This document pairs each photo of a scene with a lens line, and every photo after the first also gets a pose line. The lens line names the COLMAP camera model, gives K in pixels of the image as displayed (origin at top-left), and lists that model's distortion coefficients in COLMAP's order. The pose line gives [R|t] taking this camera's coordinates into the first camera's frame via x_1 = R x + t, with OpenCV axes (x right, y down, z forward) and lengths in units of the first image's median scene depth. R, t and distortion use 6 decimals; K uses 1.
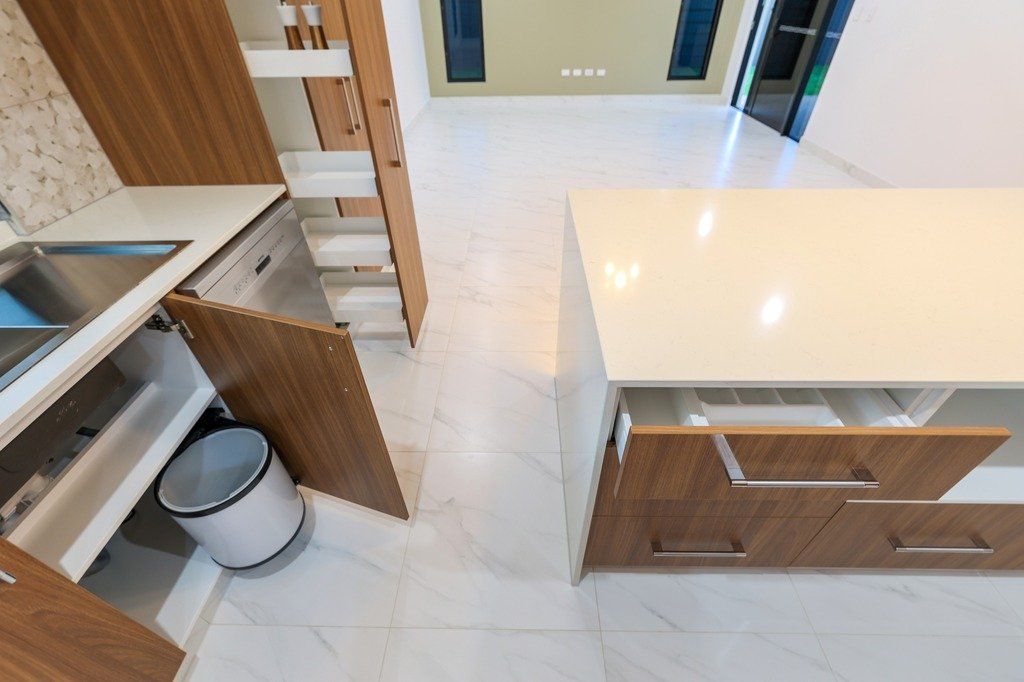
lens RADIAL K [[428.7, 0, 512.4], [0, 428.7, 339.8], [0, 0, 1]] dist [-0.008527, -0.000108]
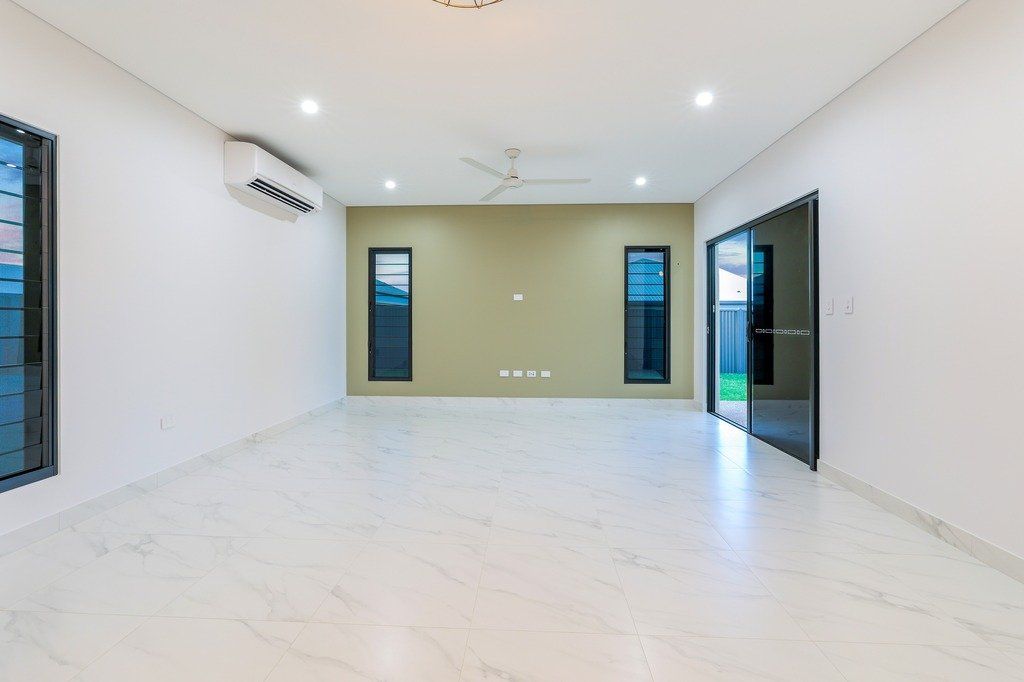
lens RADIAL K [[428.7, 0, 515.8], [0, 428.7, 322.6], [0, 0, 1]] dist [-0.008527, -0.000108]
pose [[0.999287, 0.014560, -0.034826, 0.175361], [-0.033319, 0.773832, -0.632514, -0.156247], [0.017741, 0.633223, 0.773766, 0.262018]]
